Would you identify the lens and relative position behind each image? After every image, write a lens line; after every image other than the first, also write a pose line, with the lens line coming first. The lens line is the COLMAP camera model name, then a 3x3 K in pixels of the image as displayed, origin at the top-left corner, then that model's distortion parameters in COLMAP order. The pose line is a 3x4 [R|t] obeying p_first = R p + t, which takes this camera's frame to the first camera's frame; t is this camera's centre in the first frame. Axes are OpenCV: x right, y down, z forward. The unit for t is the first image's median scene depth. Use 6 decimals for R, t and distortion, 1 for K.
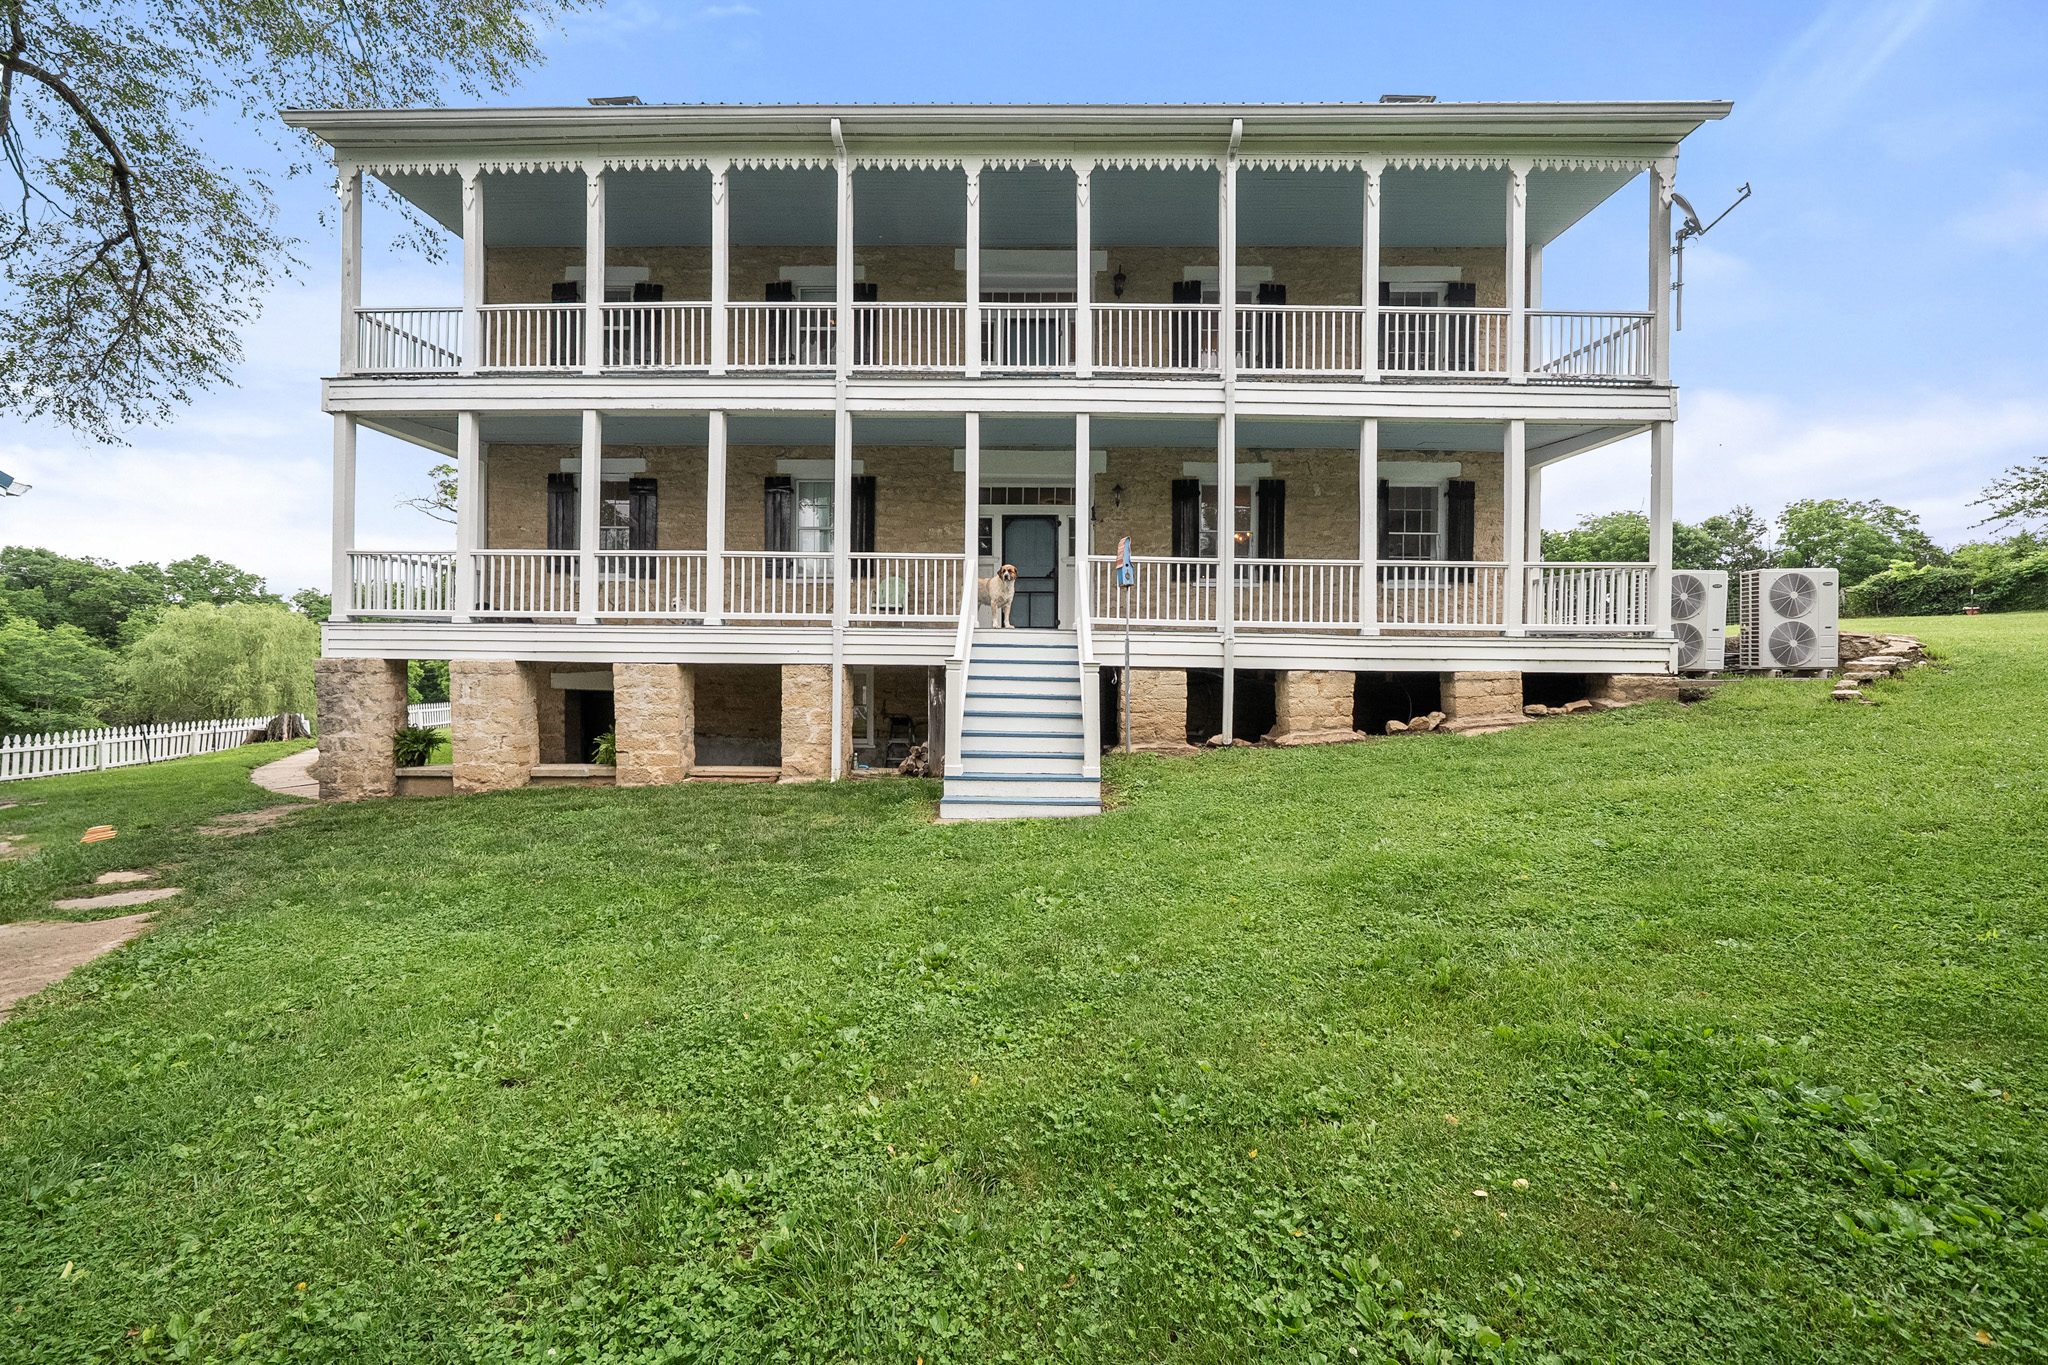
lens RADIAL K [[766.7, 0, 1024.0], [0, 766.7, 682.5], [0, 0, 1]] dist [-0.010945, 0.000002]
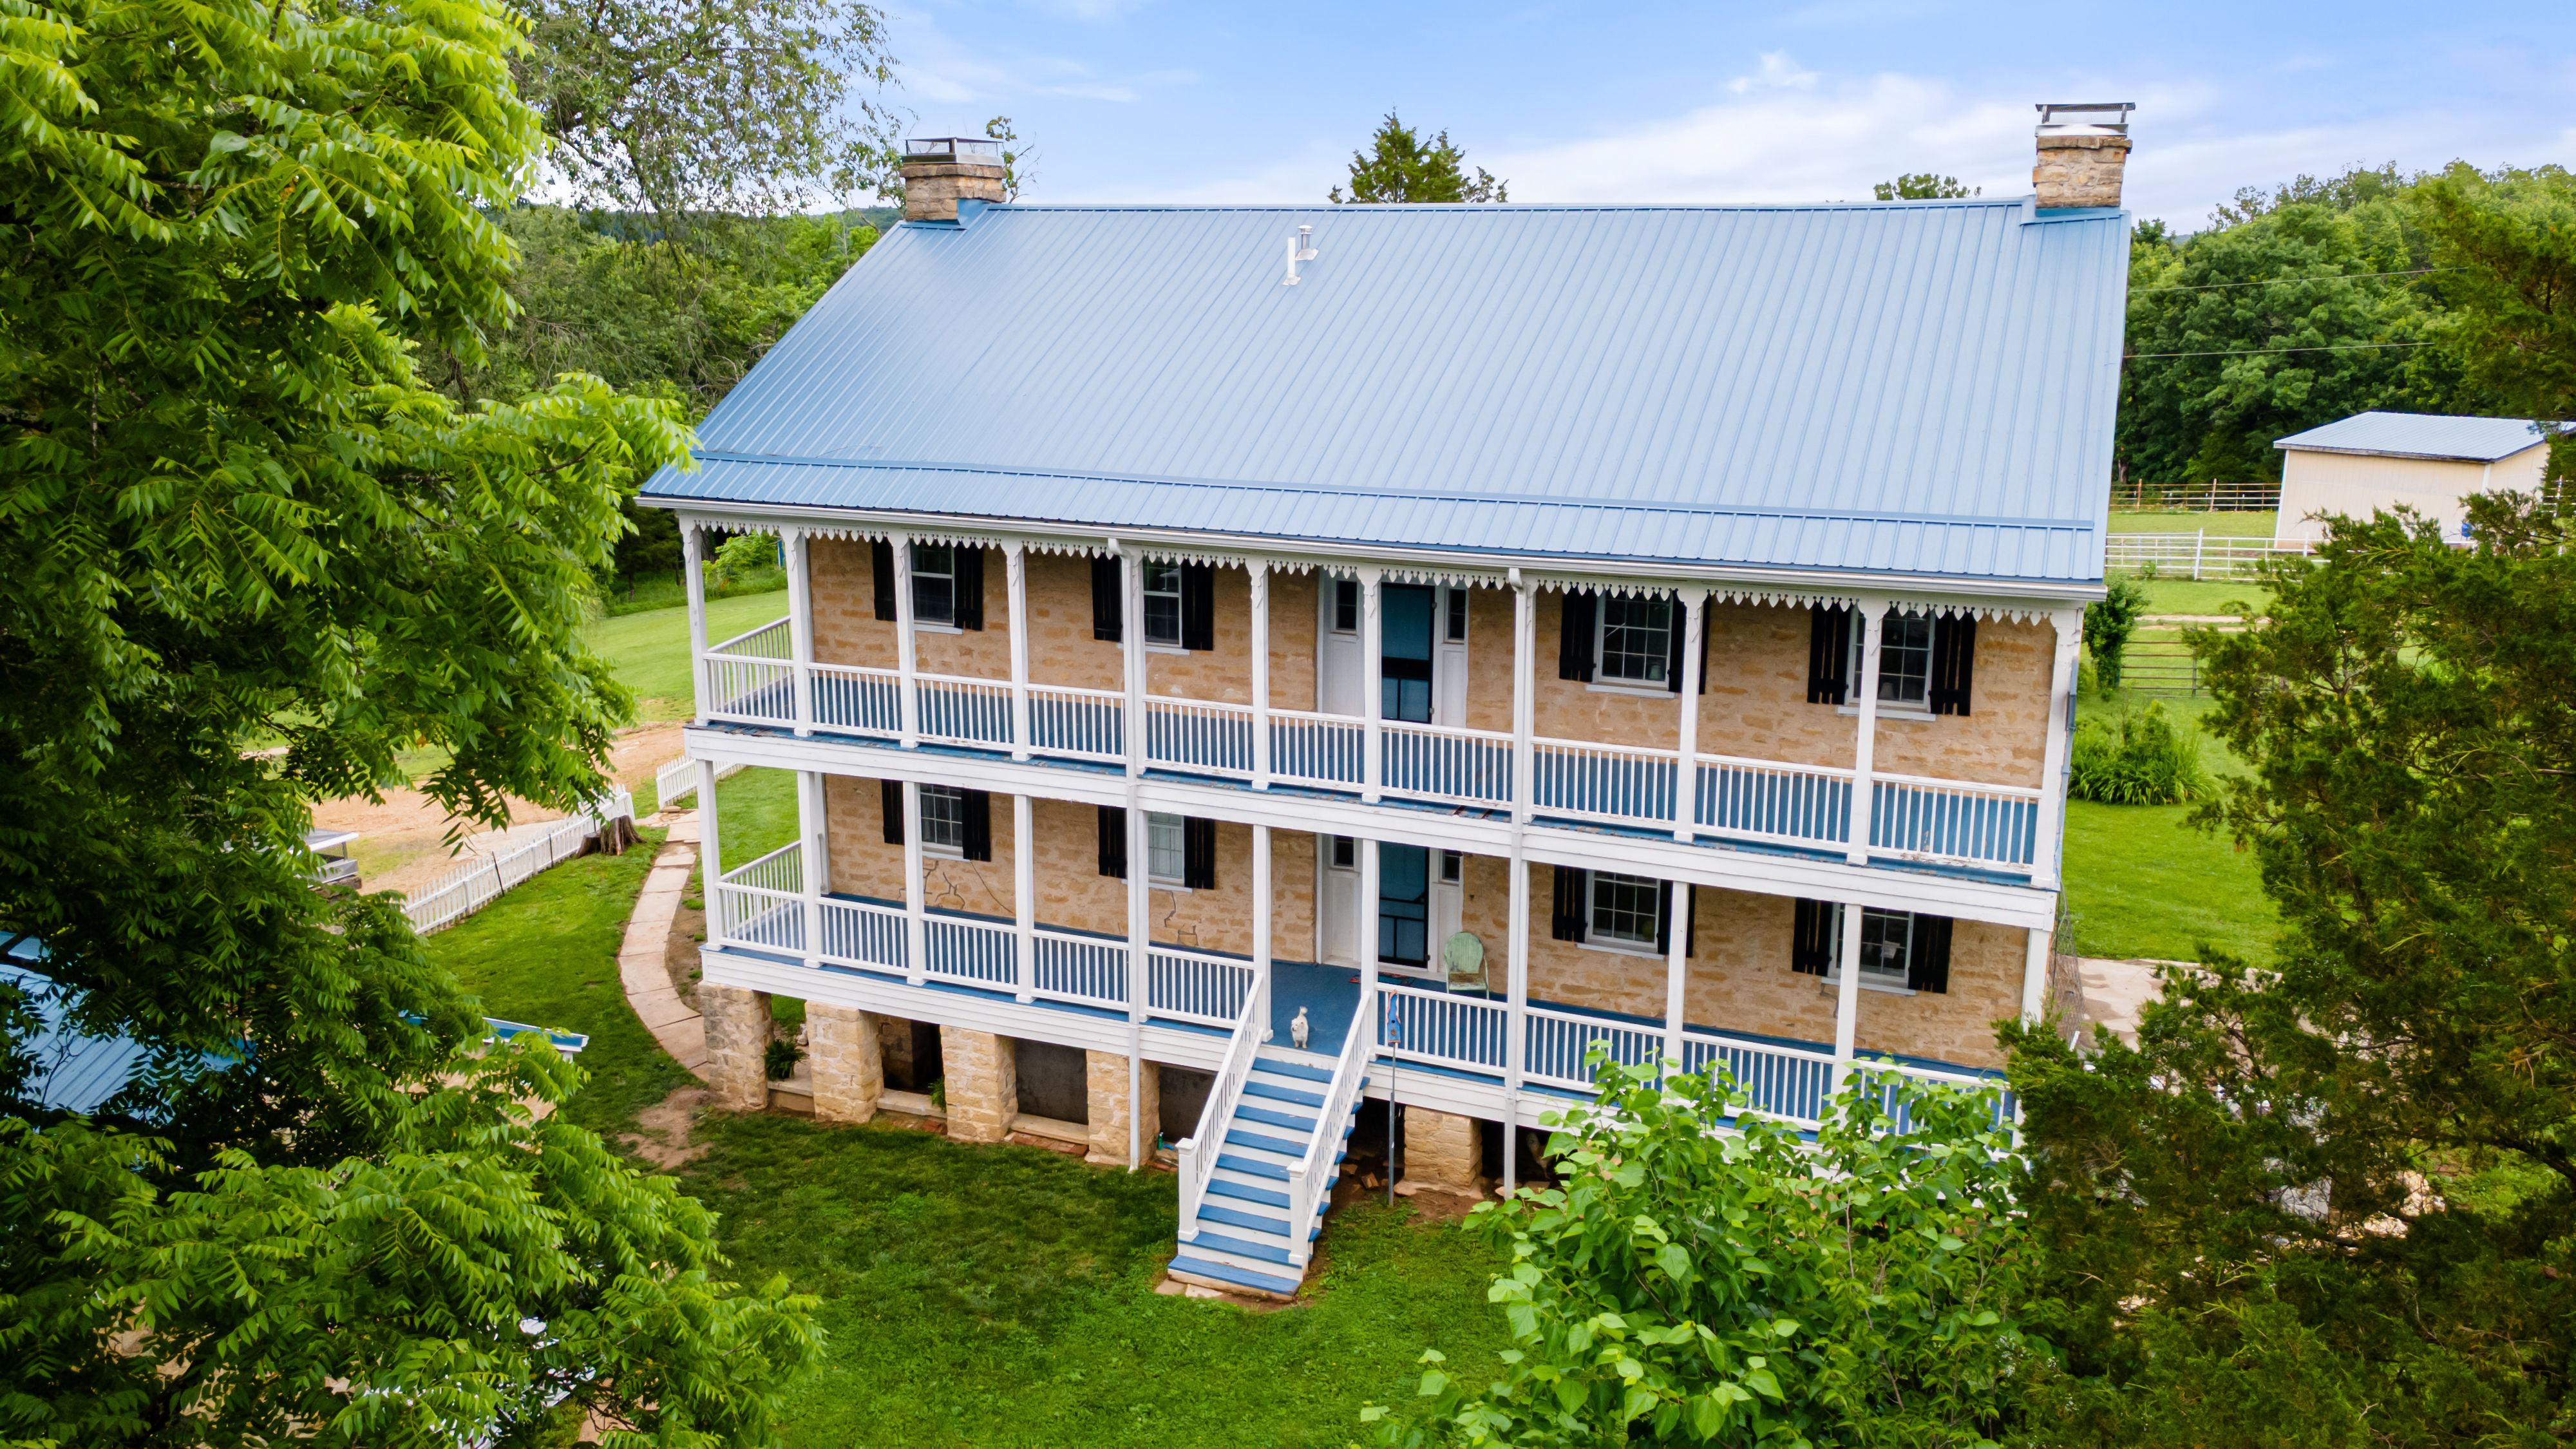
lens RADIAL K [[1912.4, 0, 1288.0], [0, 1912.4, 724.5], [0, 0, 1]] dist [0.041091, -0.000580]
pose [[0.928143, 0.079083, -0.363726, 0.812054], [0.004056, 0.974963, 0.222332, -0.996023], [0.372202, -0.207831, 0.904584, -1.088345]]
